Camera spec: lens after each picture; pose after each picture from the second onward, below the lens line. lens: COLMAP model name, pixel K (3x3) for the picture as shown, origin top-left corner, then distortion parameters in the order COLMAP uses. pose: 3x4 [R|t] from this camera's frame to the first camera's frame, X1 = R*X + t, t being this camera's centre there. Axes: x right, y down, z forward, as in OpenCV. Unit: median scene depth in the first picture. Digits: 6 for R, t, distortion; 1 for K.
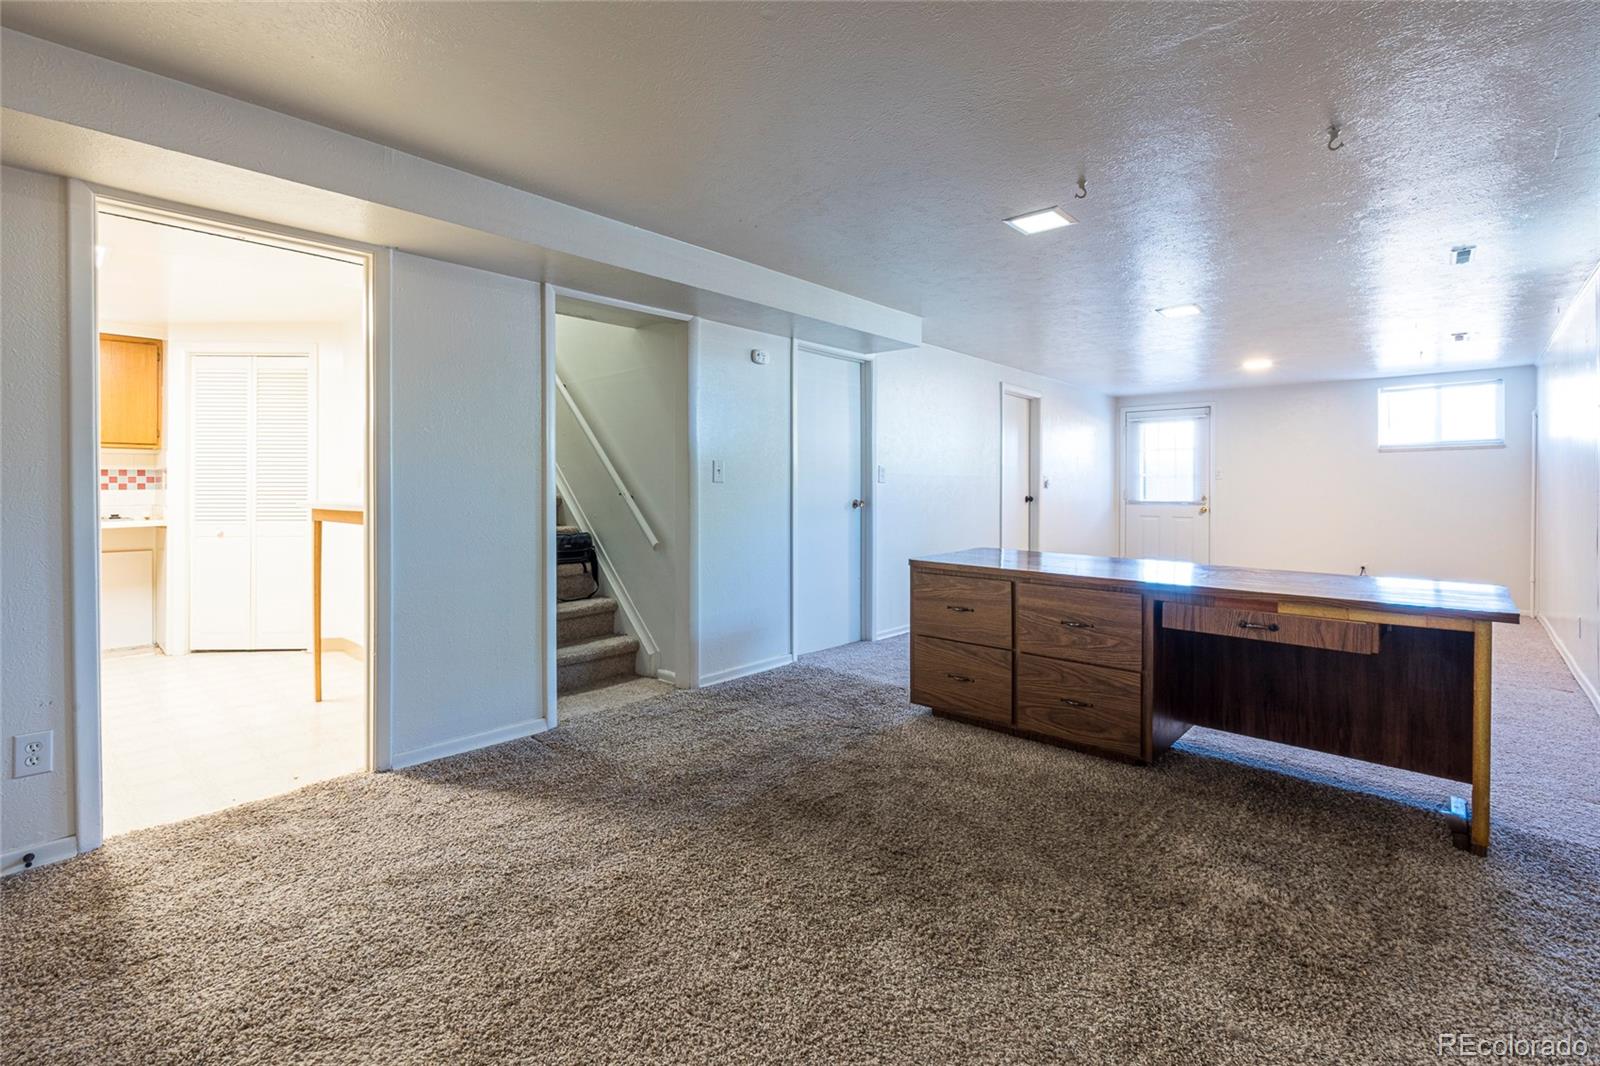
lens RADIAL K [[706.1, 0, 802.3], [0, 706.1, 511.4], [0, 0, 1]] dist [0.001092, 0.000047]
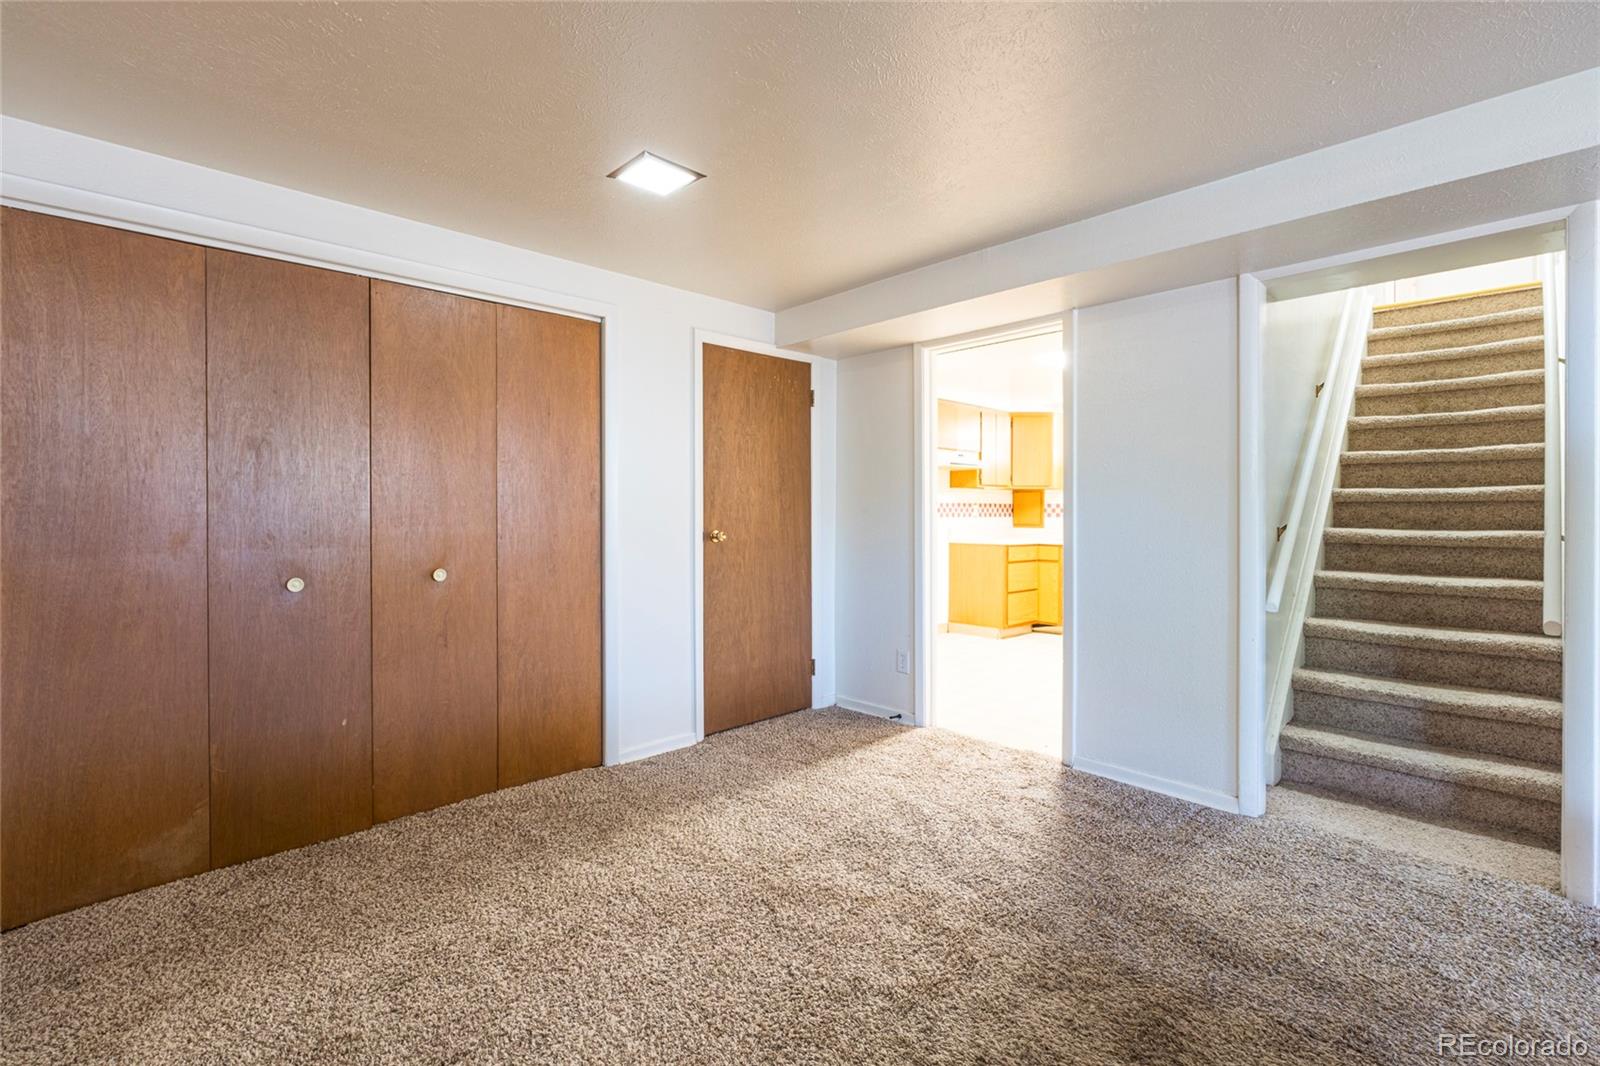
lens RADIAL K [[706.1, 0, 802.3], [0, 706.1, 511.4], [0, 0, 1]] dist [0.001092, 0.000047]
pose [[-0.049790, 0.000090, -0.998760, 0.615439], [-0.038872, 0.999242, 0.002028, -0.030295], [0.998003, 0.038925, -0.049749, 0.661438]]
